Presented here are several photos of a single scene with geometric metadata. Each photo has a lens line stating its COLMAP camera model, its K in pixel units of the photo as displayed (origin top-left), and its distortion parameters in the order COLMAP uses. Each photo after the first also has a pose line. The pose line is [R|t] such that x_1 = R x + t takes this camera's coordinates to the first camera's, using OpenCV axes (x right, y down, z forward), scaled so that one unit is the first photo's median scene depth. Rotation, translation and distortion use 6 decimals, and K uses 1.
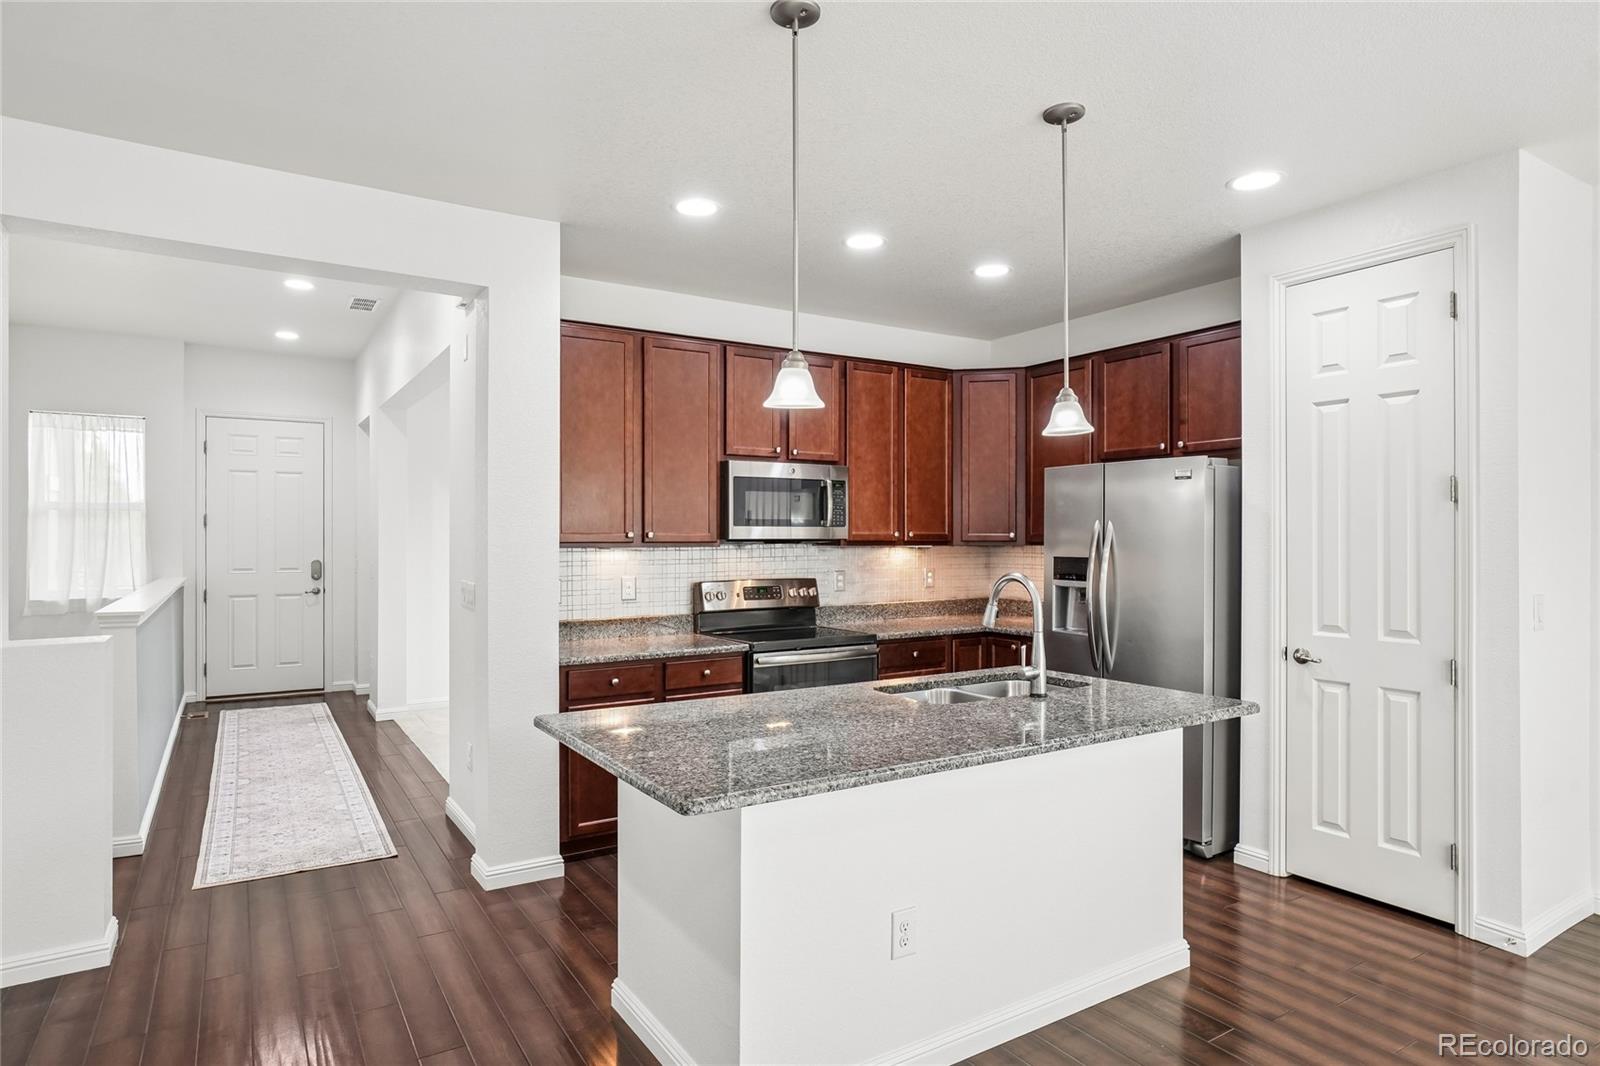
lens RADIAL K [[905.8, 0, 794.0], [0, 905.8, 535.1], [0, 0, 1]] dist [-0.034594, 0.030432]
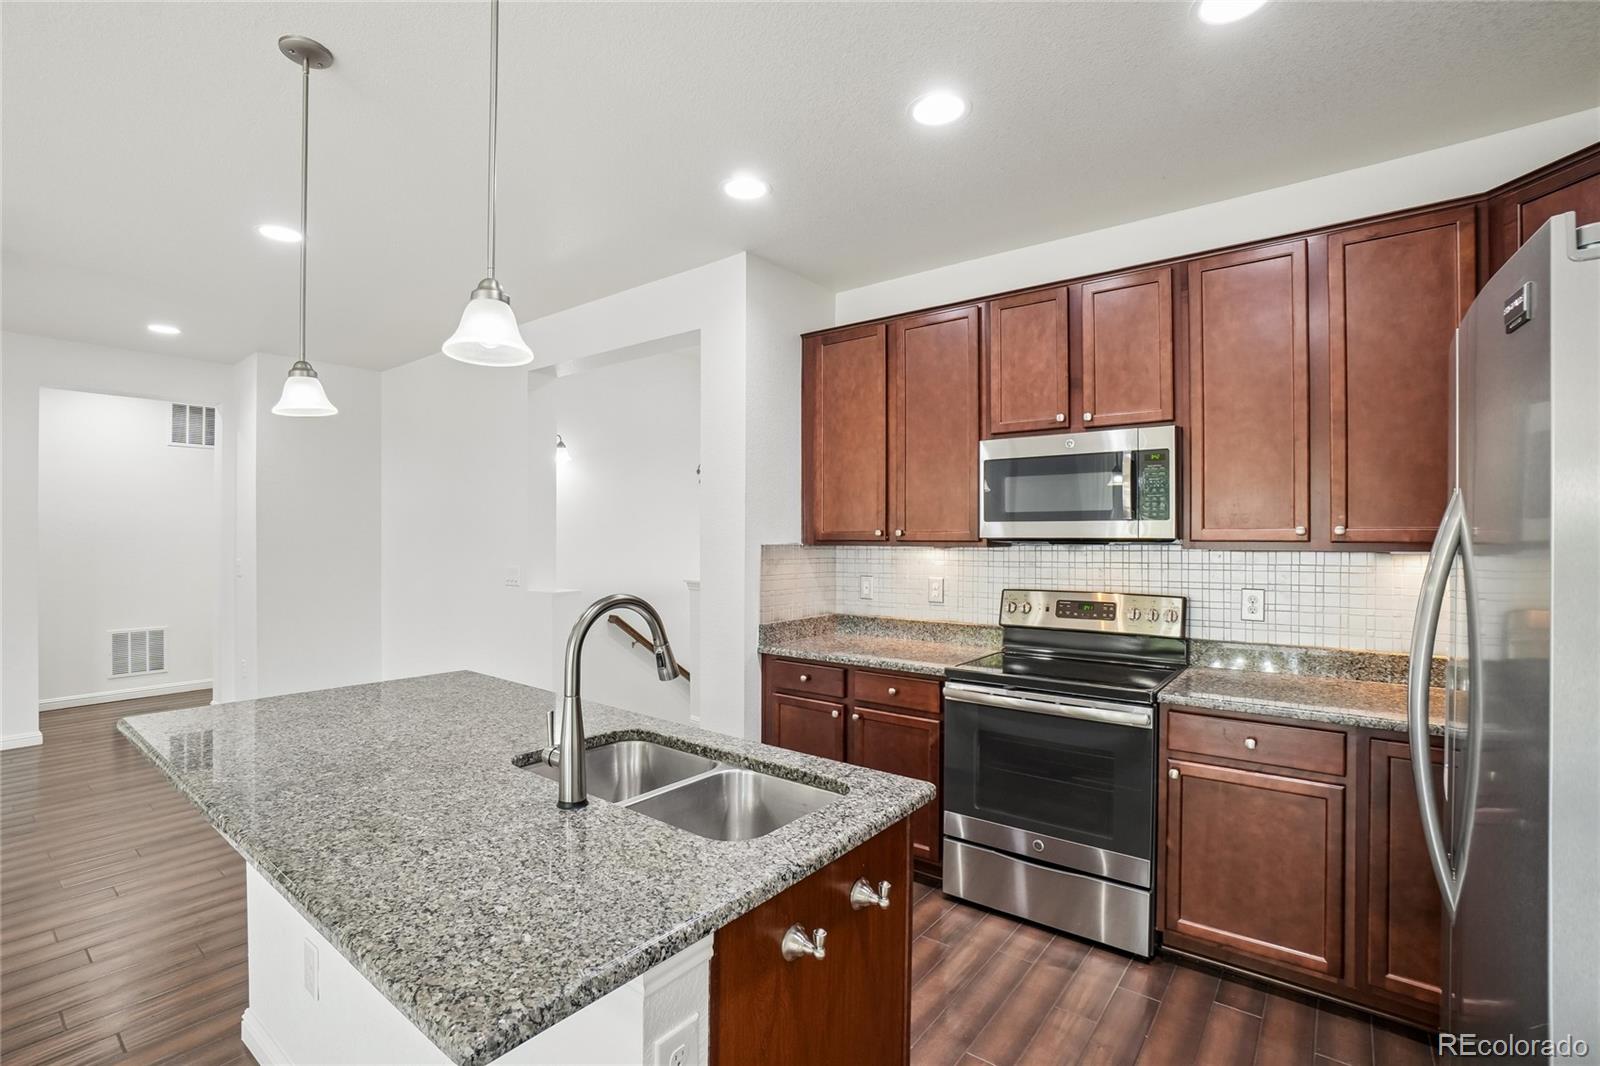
lens RADIAL K [[709.7, 0, 800.0], [0, 709.7, 533.0], [0, 0, 1]] dist [-0.064688, 0.020818]
pose [[0.344498, -0.003046, -0.938782, 0.475851], [0.000799, 0.999995, -0.002952, 0.001926], [0.938787, 0.000267, 0.344499, 0.637196]]
